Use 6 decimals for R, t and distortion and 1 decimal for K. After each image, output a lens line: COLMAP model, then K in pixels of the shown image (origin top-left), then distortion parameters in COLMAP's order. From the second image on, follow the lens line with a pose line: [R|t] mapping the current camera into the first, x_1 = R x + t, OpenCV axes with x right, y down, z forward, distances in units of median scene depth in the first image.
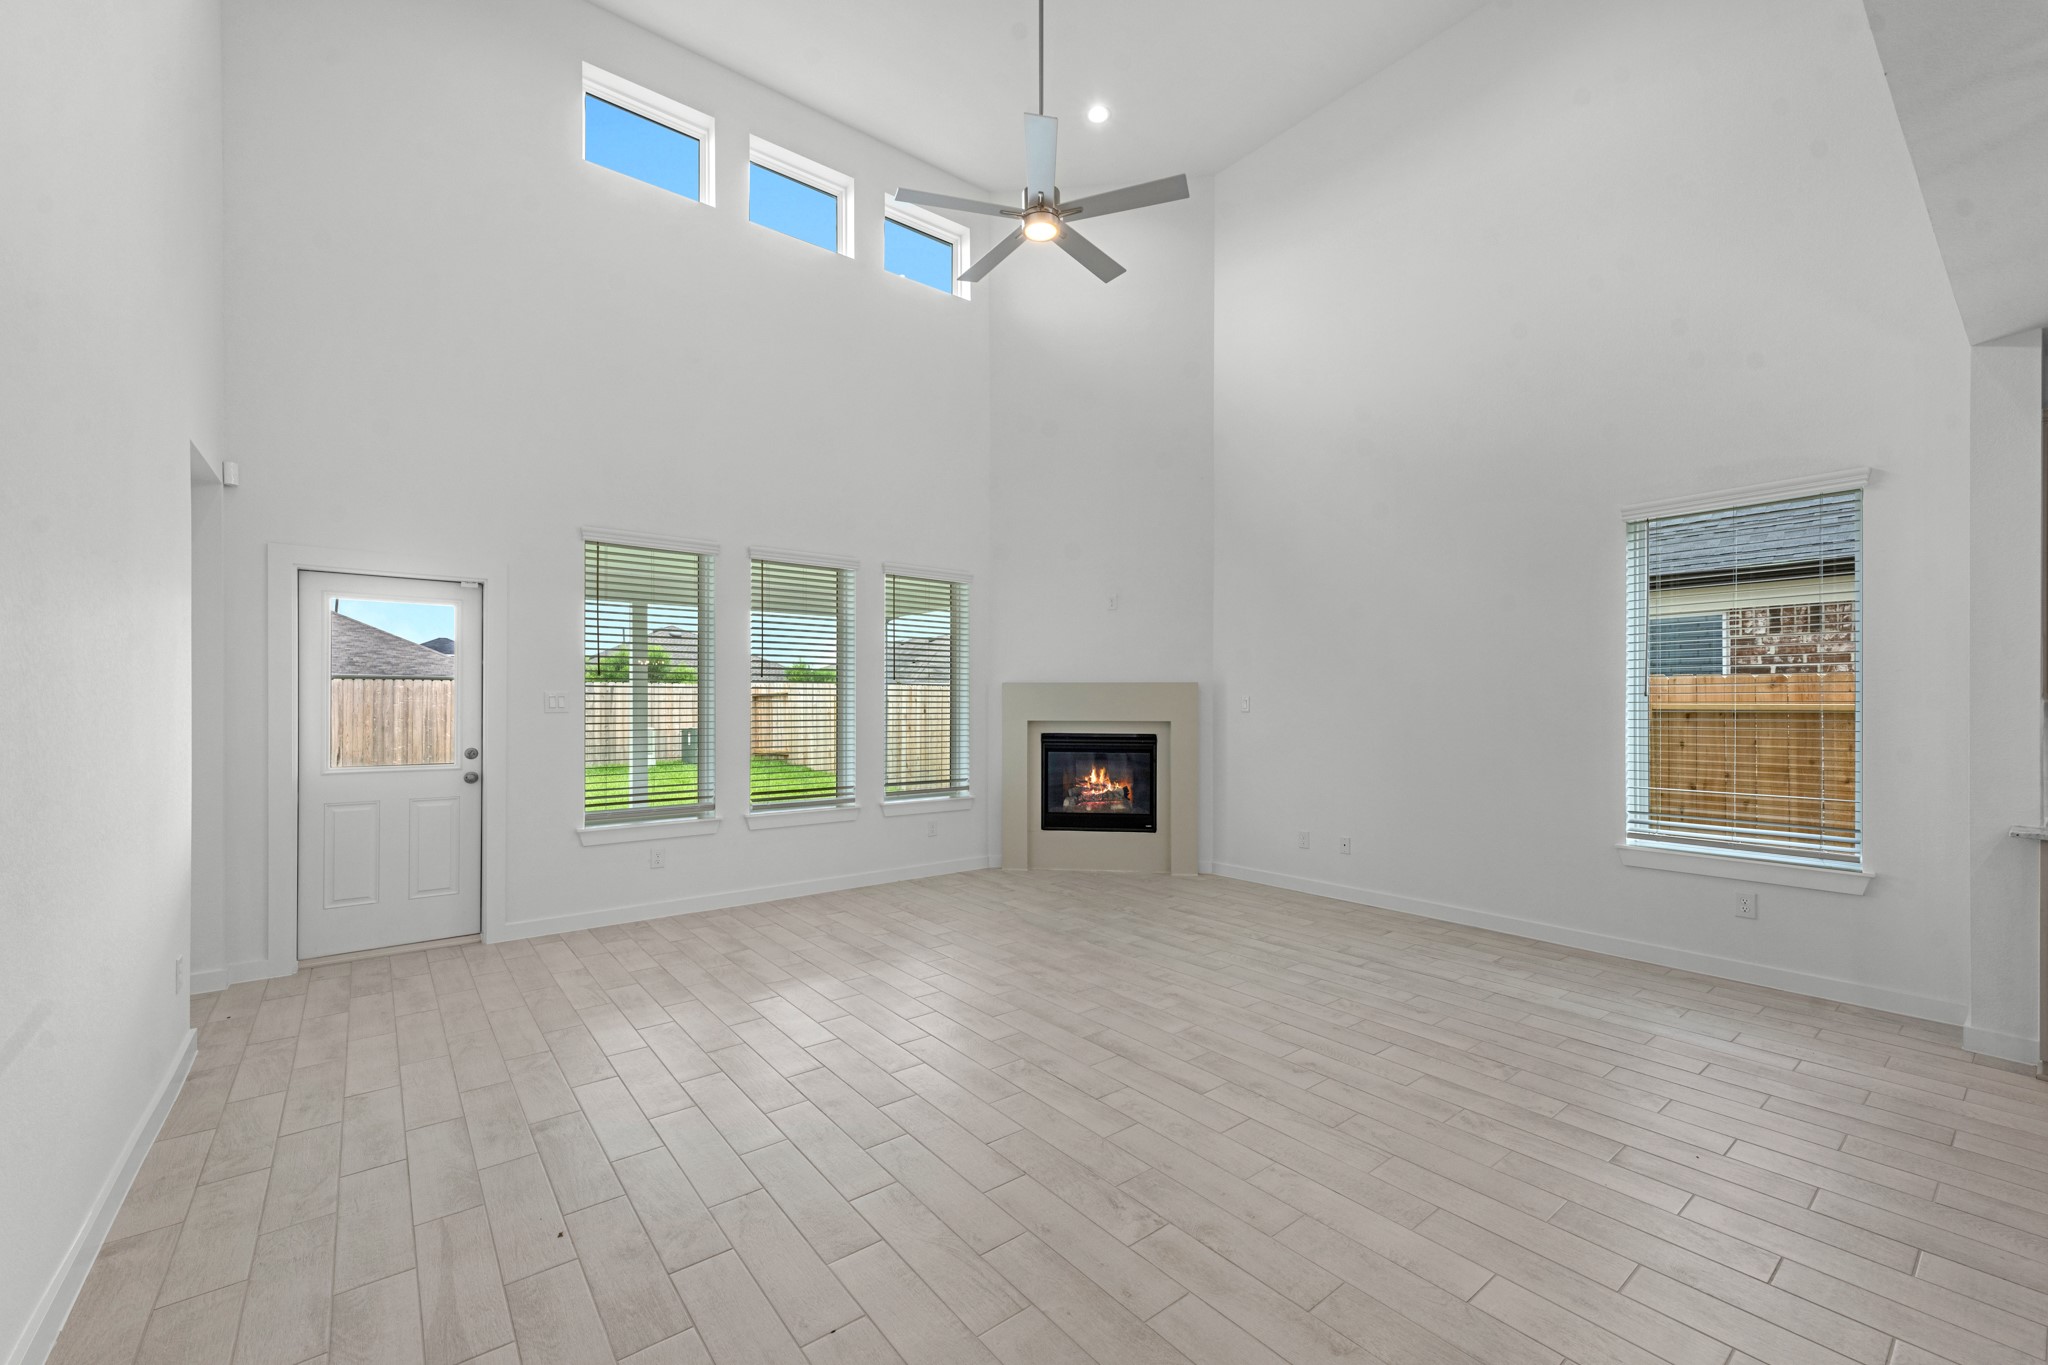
lens RADIAL K [[826.8, 0, 1023.2], [0, 826.8, 696.3], [0, 0, 1]] dist [0.010396, 0.000528]
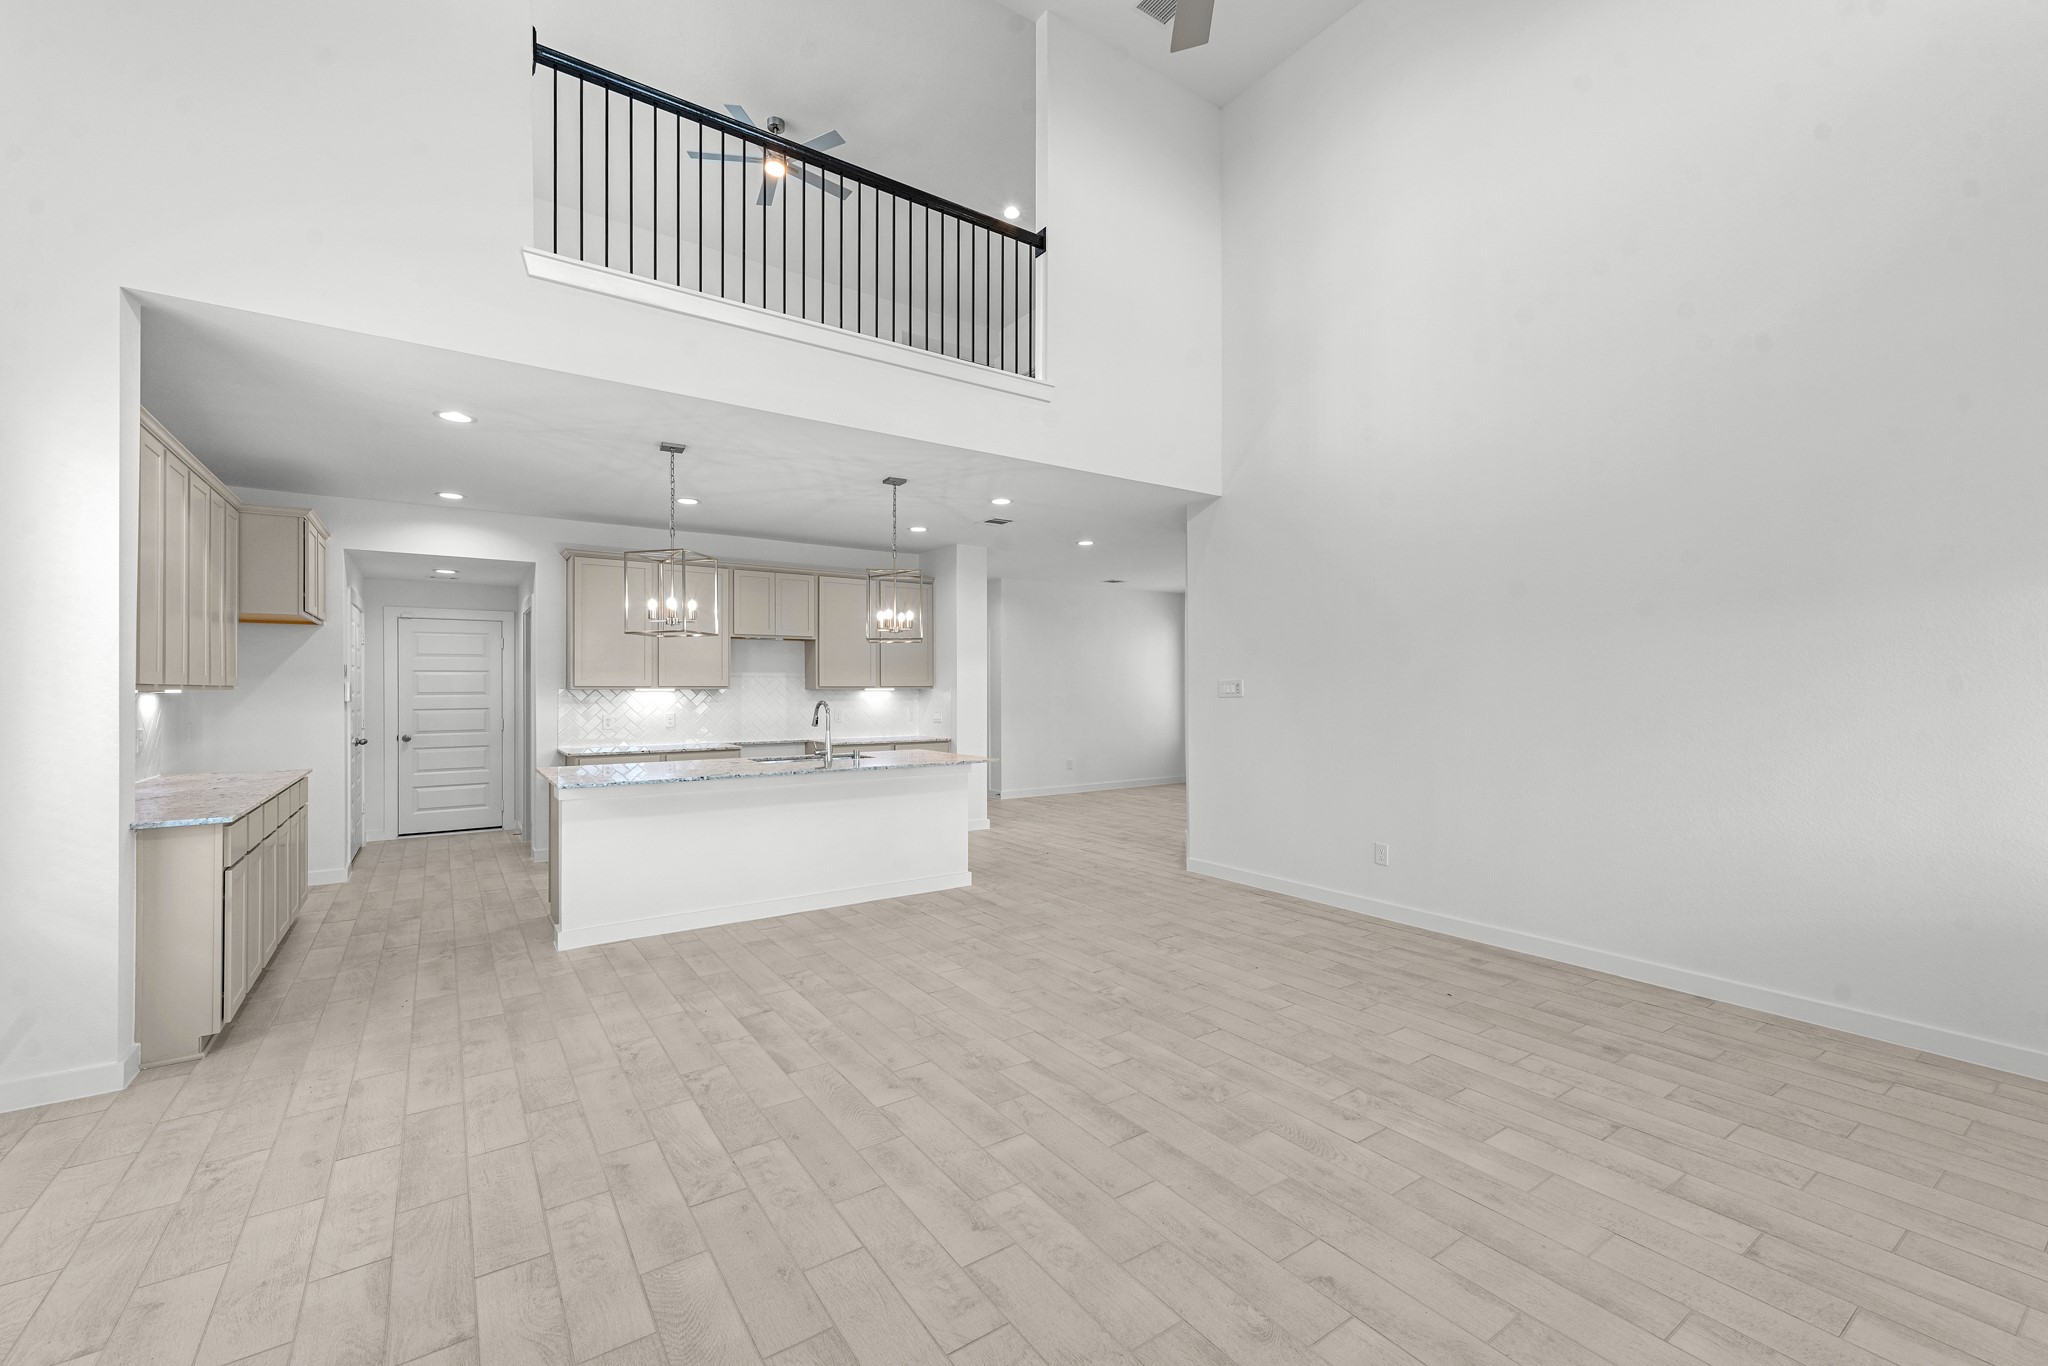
lens RADIAL K [[826.8, 0, 1026.2], [0, 826.8, 686.7], [0, 0, 1]] dist [0.010396, 0.000528]
pose [[-0.997981, 0.001380, 0.063505, 0.127684], [0.000682, 0.999939, -0.011015, 0.015092], [-0.063517, -0.010949, -0.997921, 1.687574]]
